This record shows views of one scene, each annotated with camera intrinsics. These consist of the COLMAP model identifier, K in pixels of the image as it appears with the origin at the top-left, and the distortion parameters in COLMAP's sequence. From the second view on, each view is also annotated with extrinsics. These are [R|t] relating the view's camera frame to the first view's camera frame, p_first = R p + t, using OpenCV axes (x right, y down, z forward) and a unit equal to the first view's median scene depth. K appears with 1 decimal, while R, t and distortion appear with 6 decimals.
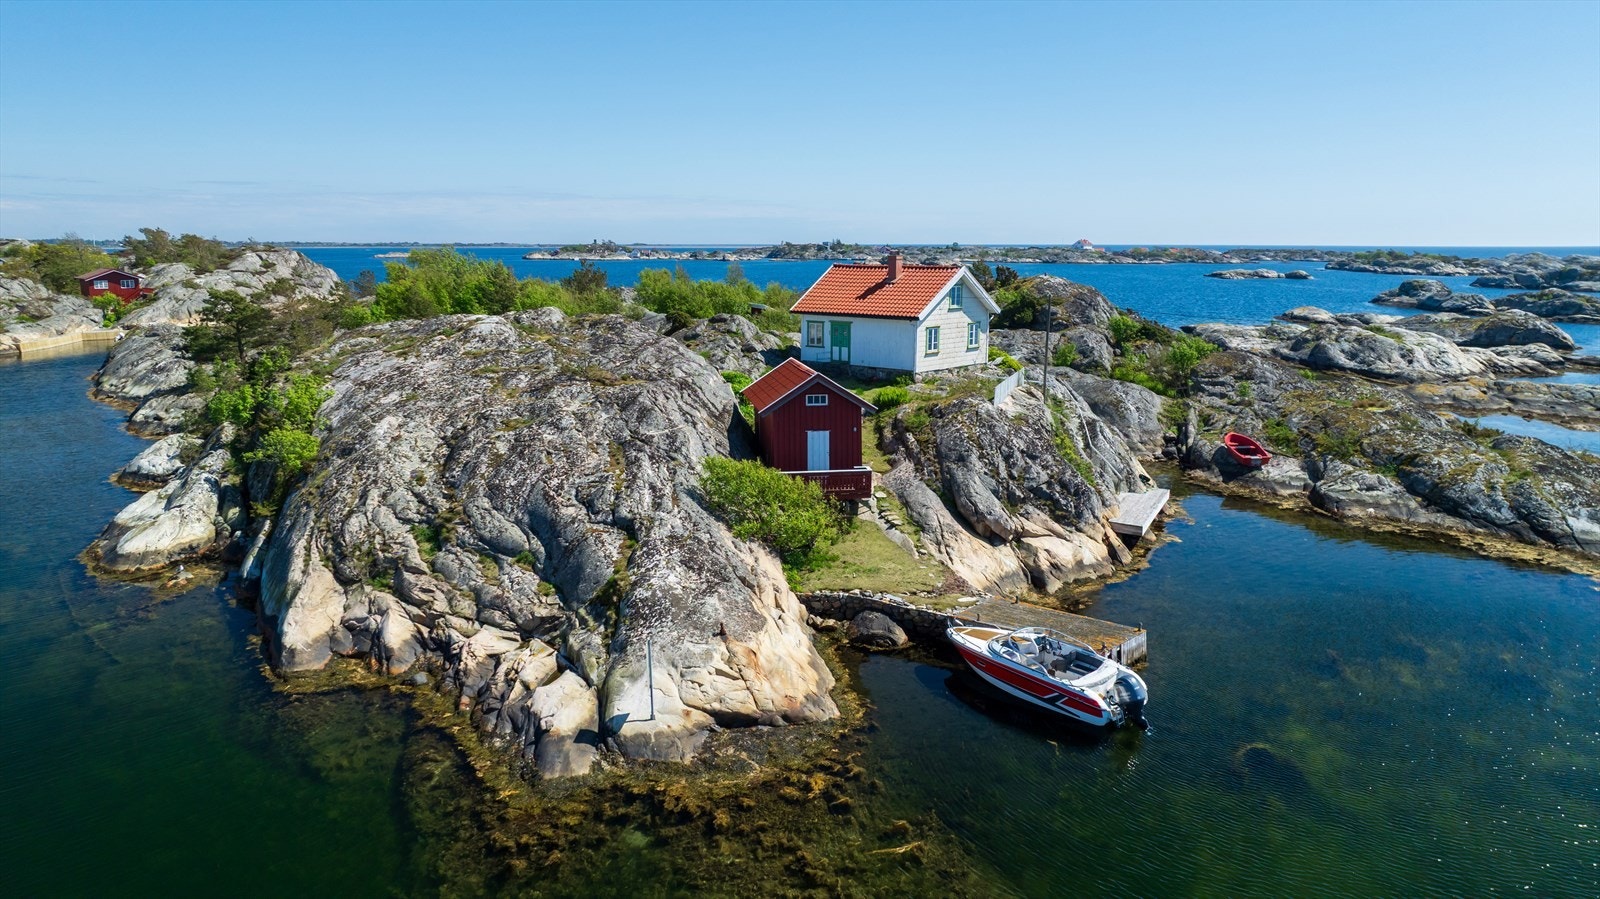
lens RADIAL K [[1125.9, 0, 786.4], [0, 1125.9, 452.7], [0, 0, 1]] dist [-0.024210, 0.017294]
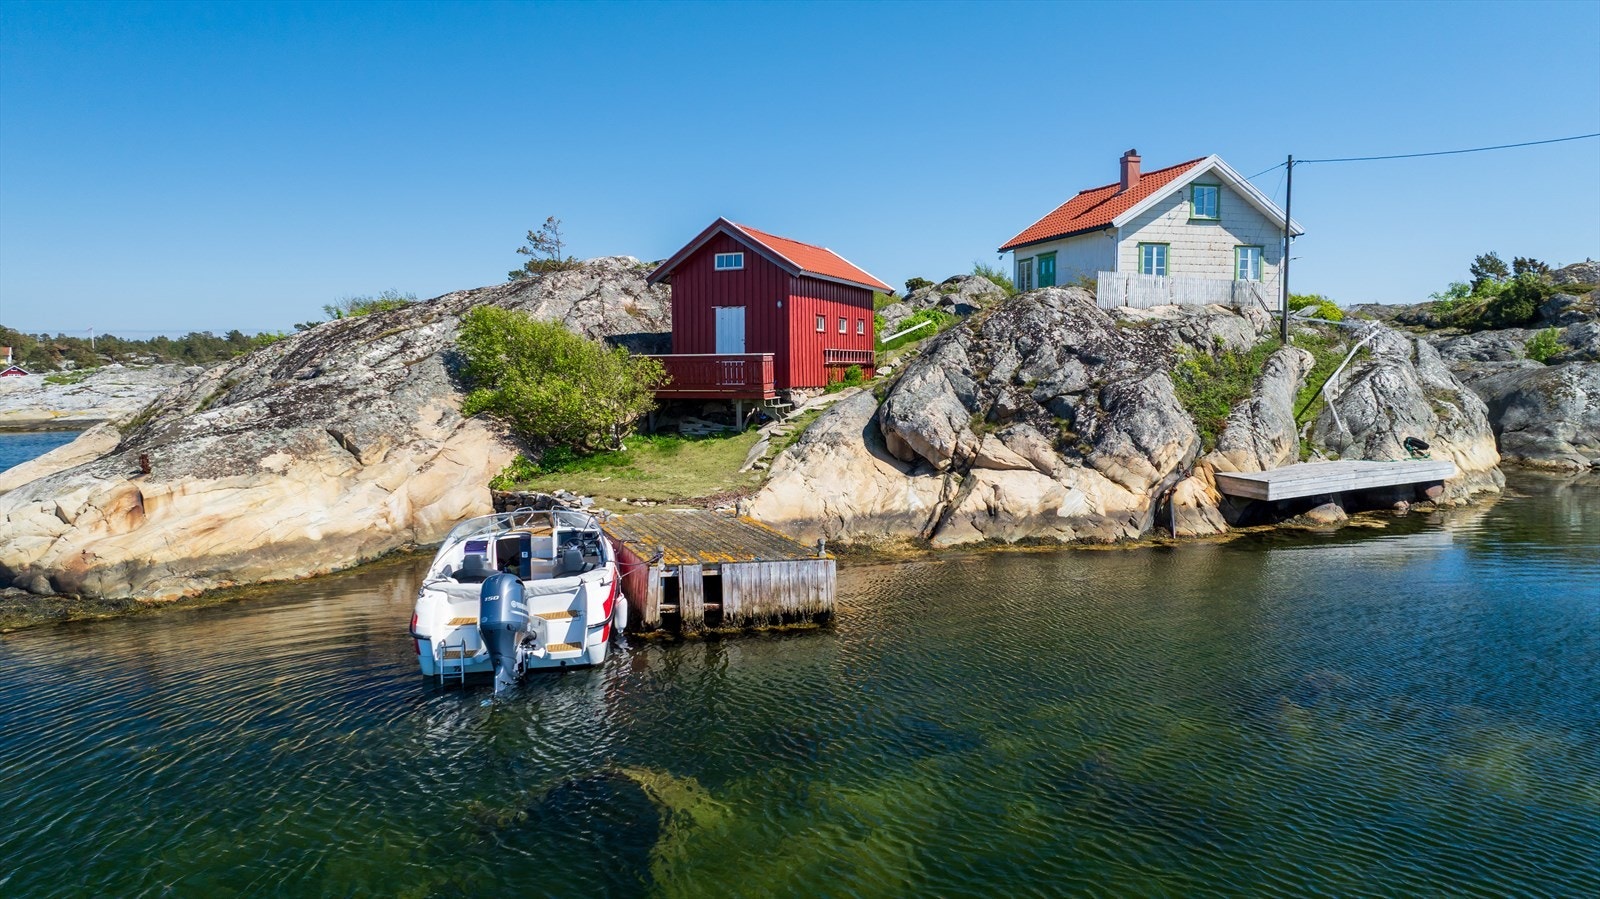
lens RADIAL K [[1125.9, 0, 803.3], [0, 1125.9, 448.6], [0, 0, 1]] dist [-0.024210, 0.017294]
pose [[0.850613, 0.030617, -0.524900, 0.373577], [-0.089060, 0.992268, -0.086447, 0.105320], [0.518194, 0.120280, 0.846763, 0.408070]]
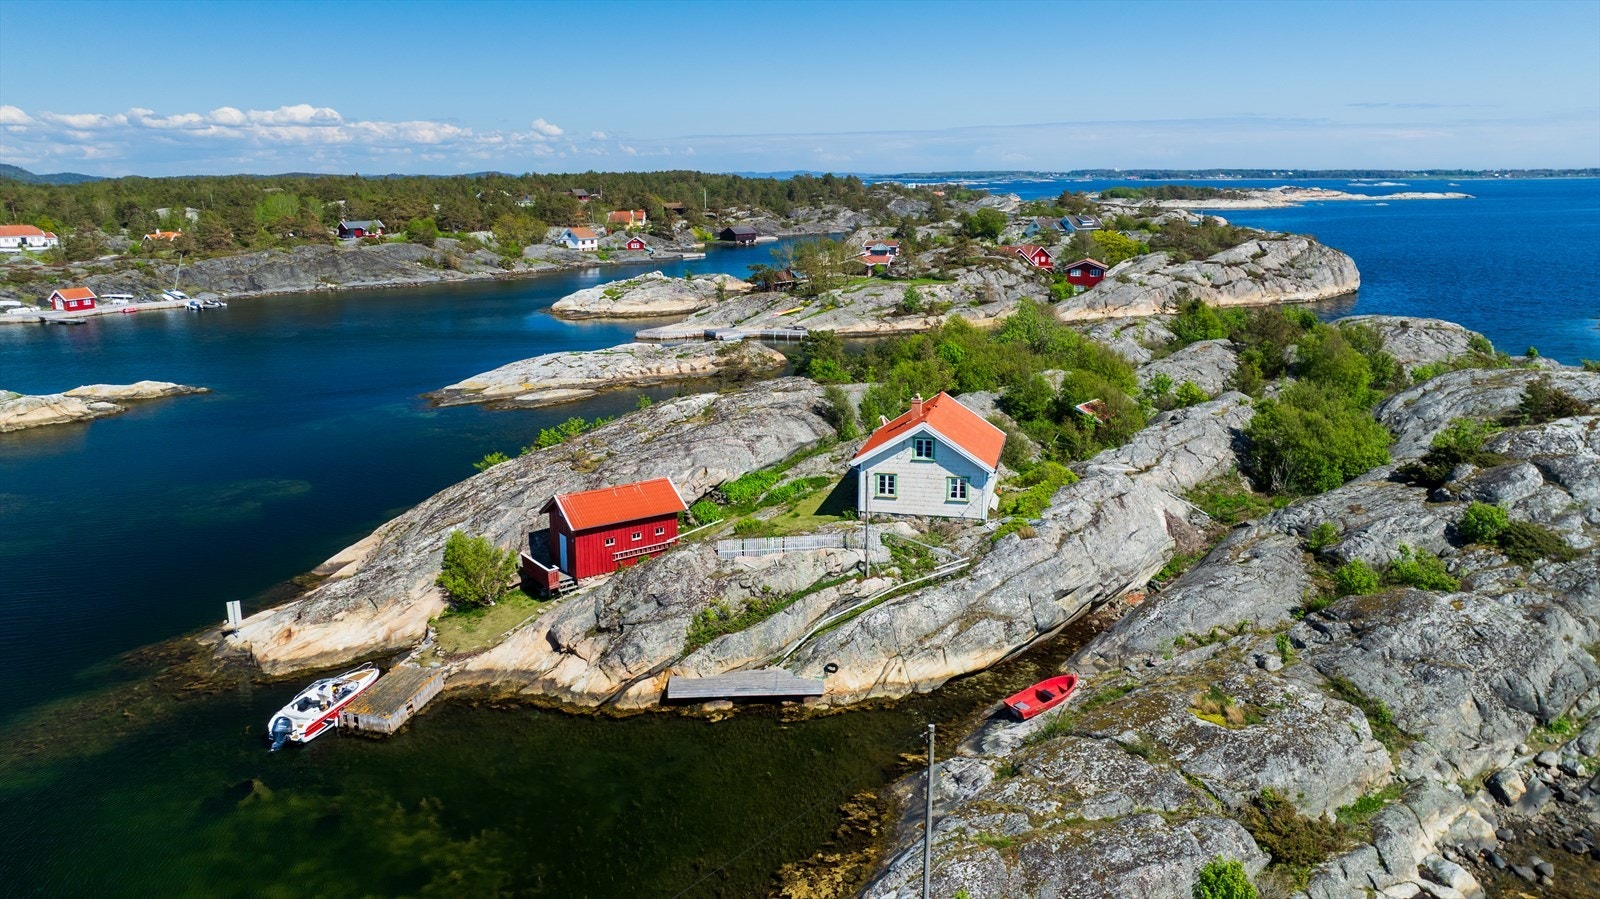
lens RADIAL K [[1125.9, 0, 798.2], [0, 1125.9, 451.0], [0, 0, 1]] dist [-0.024210, 0.017294]
pose [[0.460331, 0.205990, -0.863518, 1.218731], [-0.152394, 0.976604, 0.151727, -0.340531], [0.874569, 0.061750, 0.480953, 0.501829]]
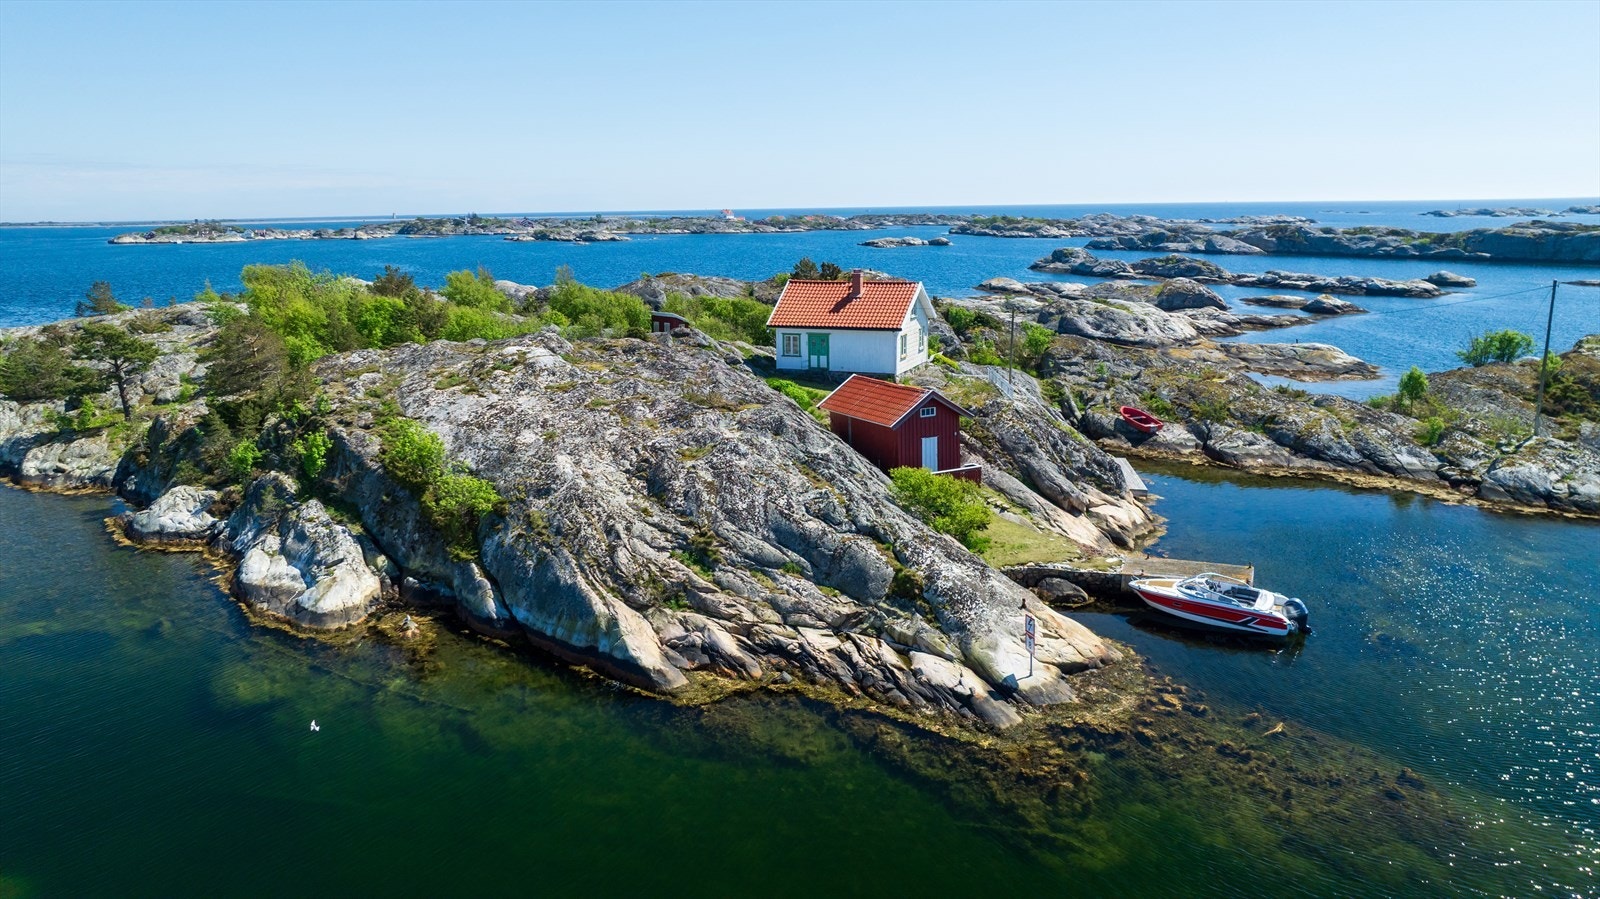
lens RADIAL K [[1125.9, 0, 795.9], [0, 1125.9, 447.3], [0, 0, 1]] dist [-0.024210, 0.017294]
pose [[0.945440, -0.083519, 0.314910, -0.432963], [0.076483, 0.996468, 0.034656, -0.054514], [-0.316692, -0.008680, 0.948489, -0.091971]]
